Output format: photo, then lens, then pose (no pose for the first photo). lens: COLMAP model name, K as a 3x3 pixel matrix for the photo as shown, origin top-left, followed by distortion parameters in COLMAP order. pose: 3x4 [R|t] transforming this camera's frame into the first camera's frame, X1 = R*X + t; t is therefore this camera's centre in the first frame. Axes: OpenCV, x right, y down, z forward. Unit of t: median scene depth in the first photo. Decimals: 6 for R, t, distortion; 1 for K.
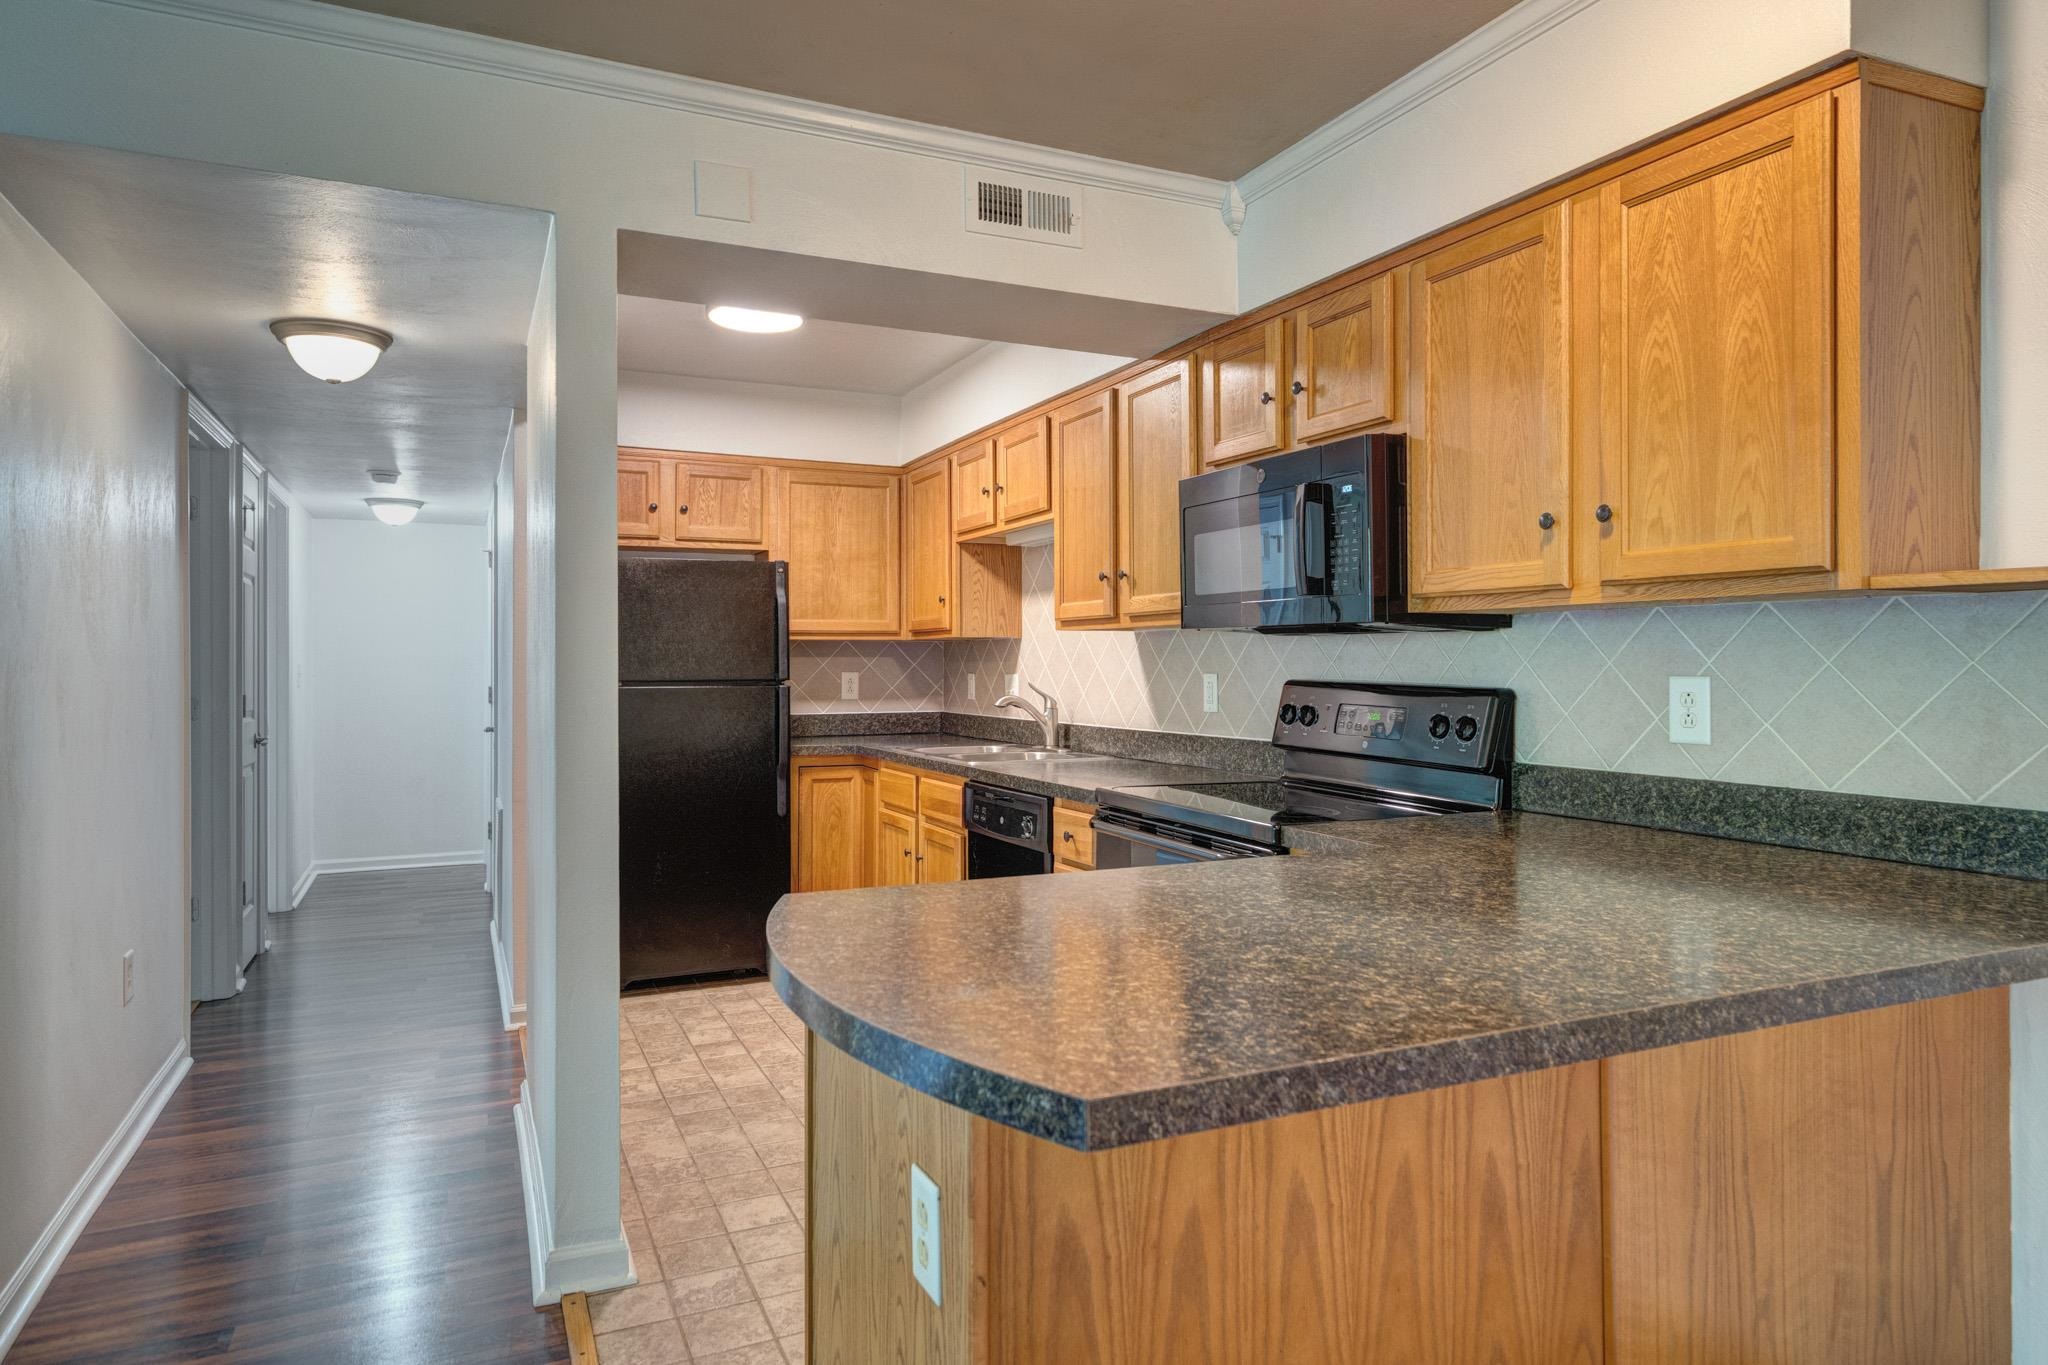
lens RADIAL K [[1223.3, 0, 1029.9], [0, 1223.3, 656.8], [0, 0, 1]] dist [0.003187, 0.003170]
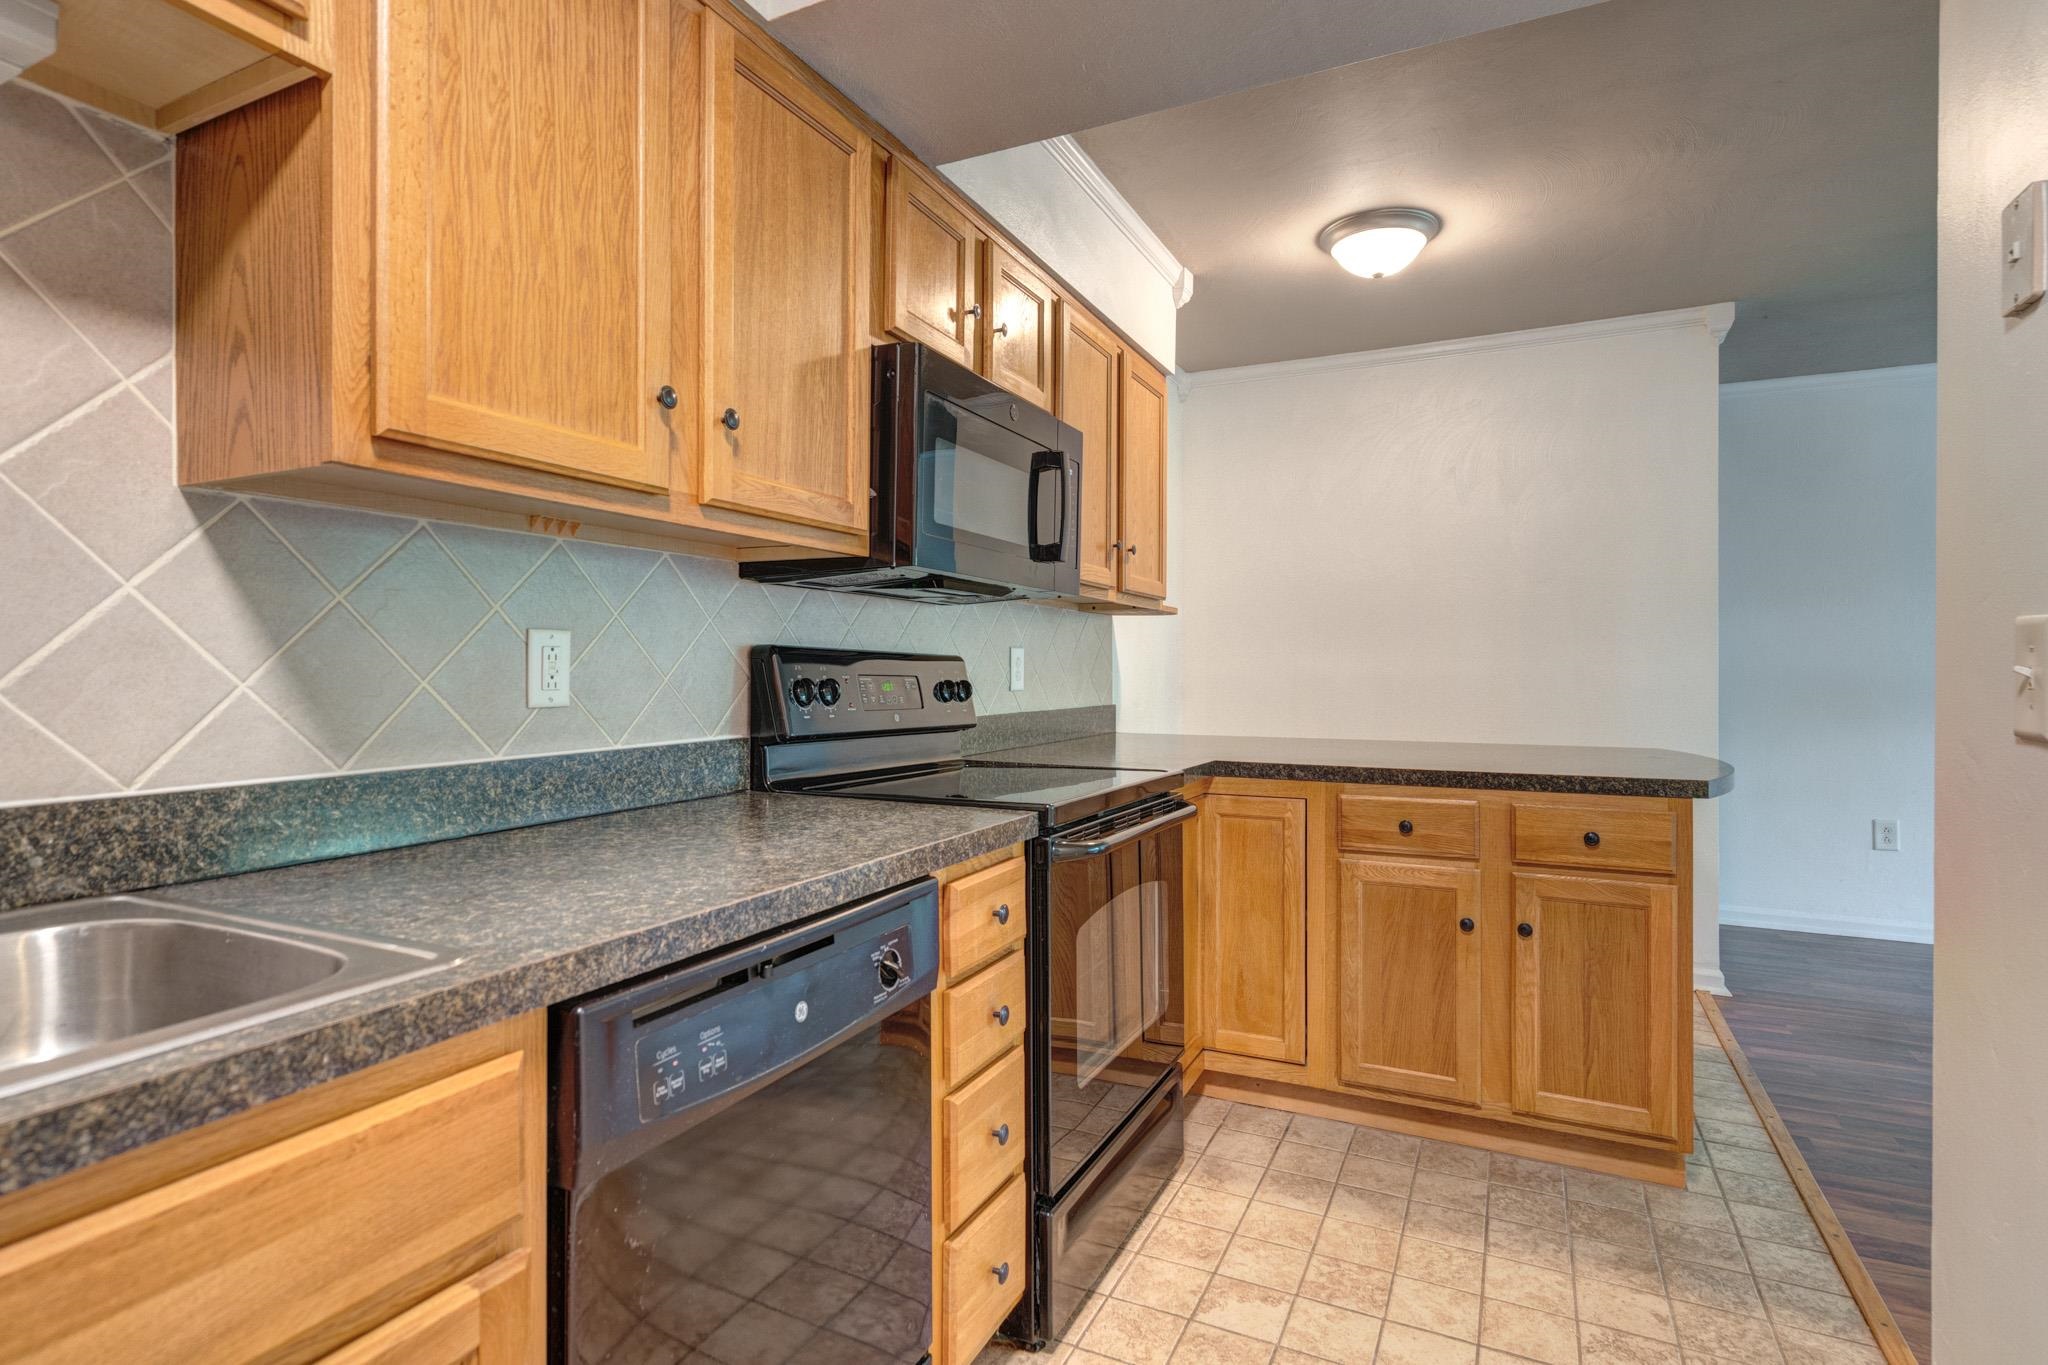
lens RADIAL K [[1020.0, 0, 1024.0], [0, 1020.0, 682.5], [0, 0, 1]] dist [0.002985, 0.000329]
pose [[-0.626519, -0.006900, 0.779376, -0.298282], [-0.003053, 0.999975, 0.006398, 0.032338], [-0.779400, 0.001629, -0.626524, 1.123249]]
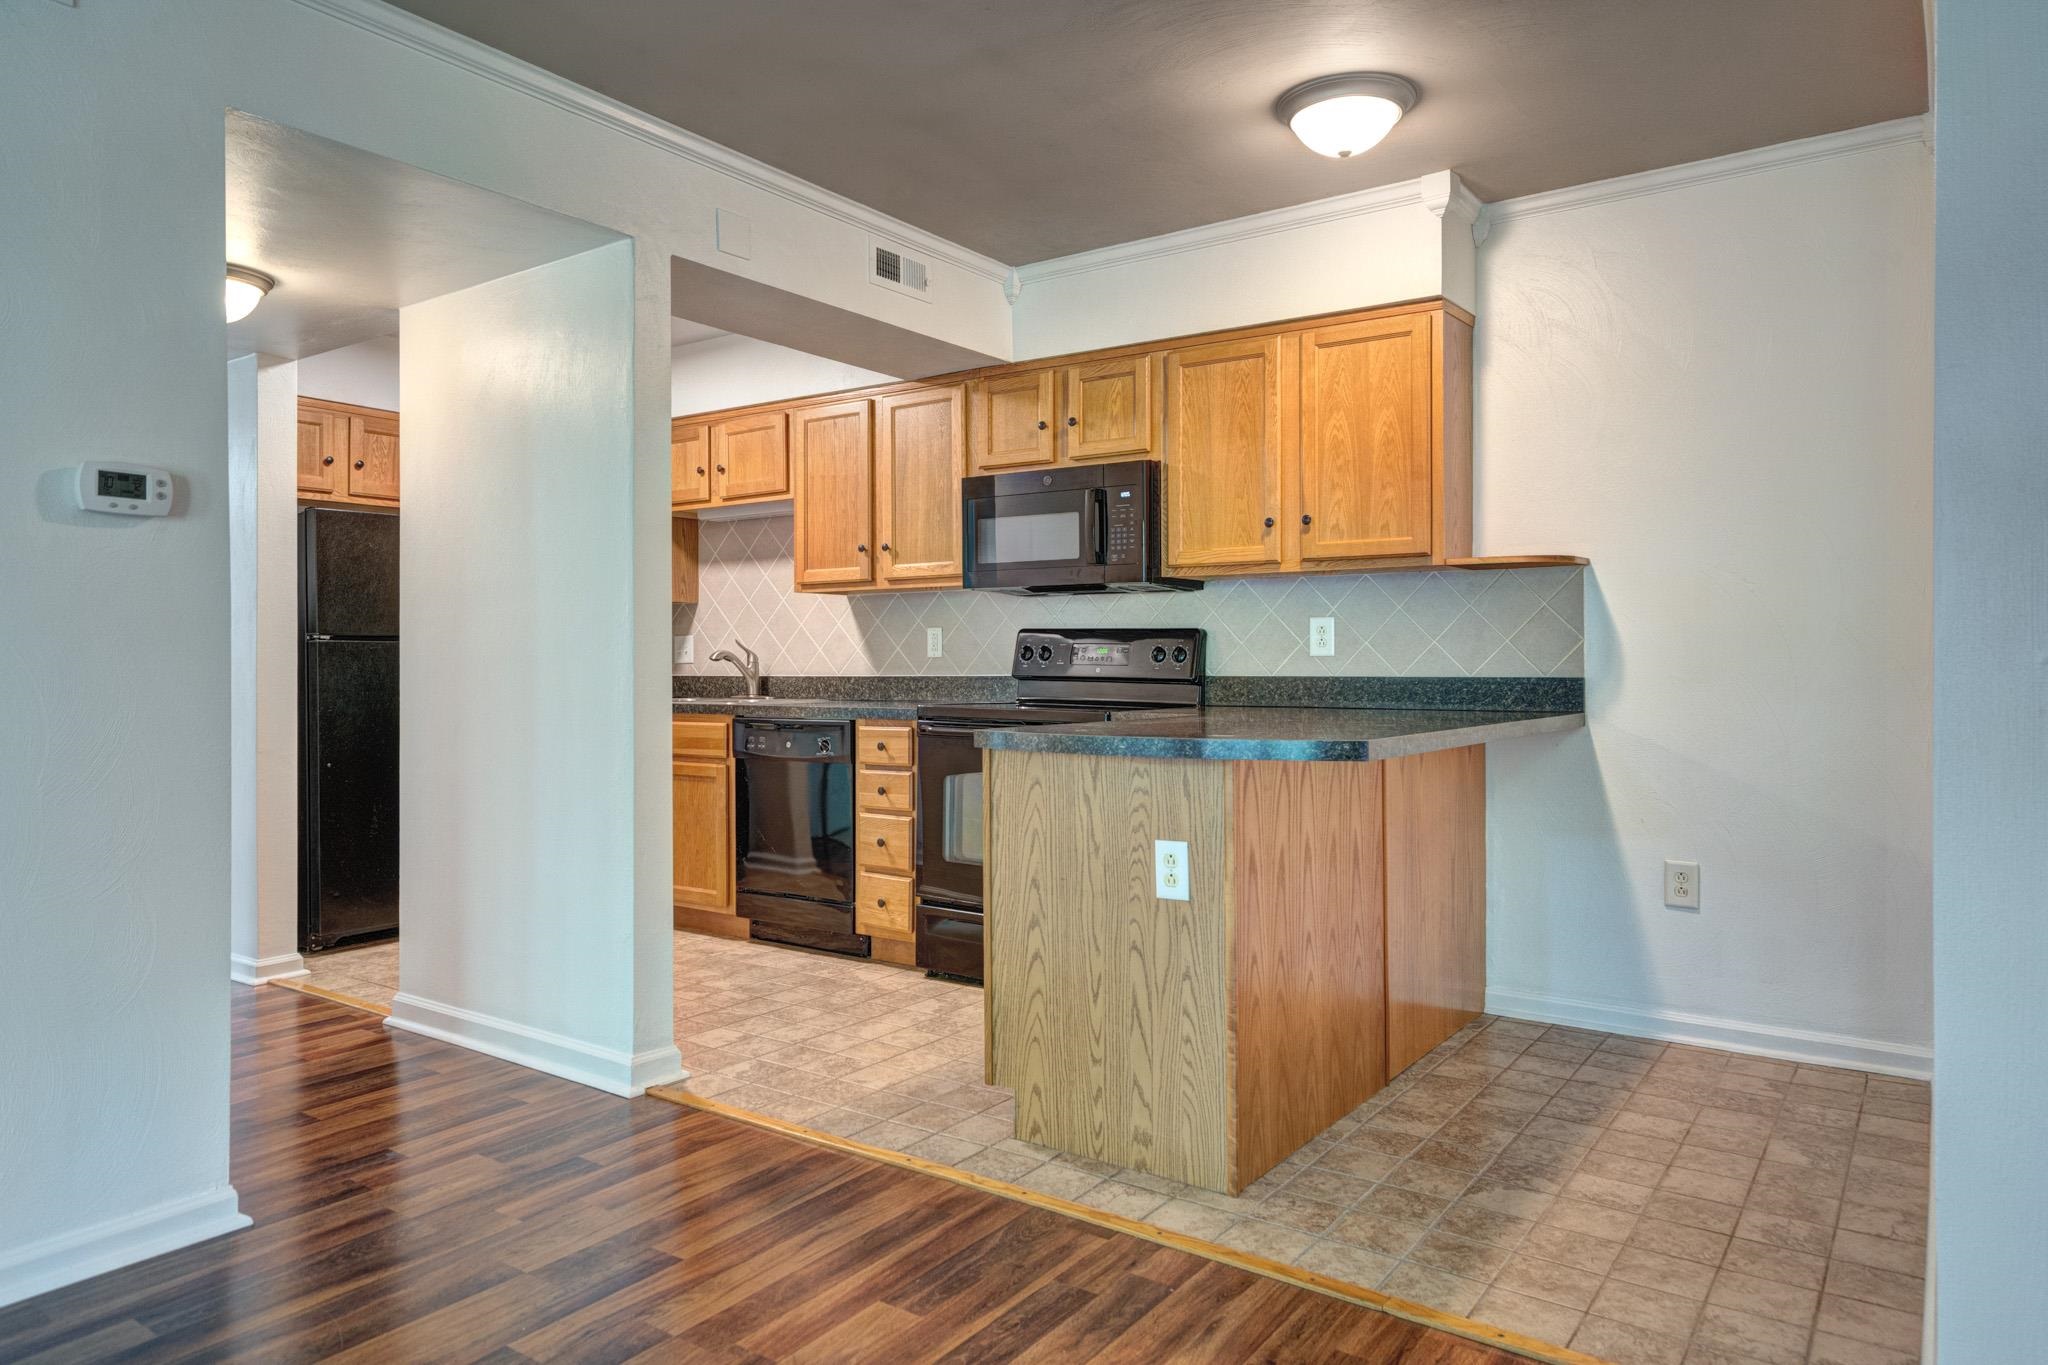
lens RADIAL K [[1295.6, 0, 1019.1], [0, 1295.6, 656.9], [0, 0, 1]] dist [0.004587, 0.000401]
pose [[0.869203, 0.002152, 0.494451, -0.455372], [-0.002084, 0.999998, -0.000689, 0.045936], [-0.494451, -0.000431, 0.869205, -0.232481]]
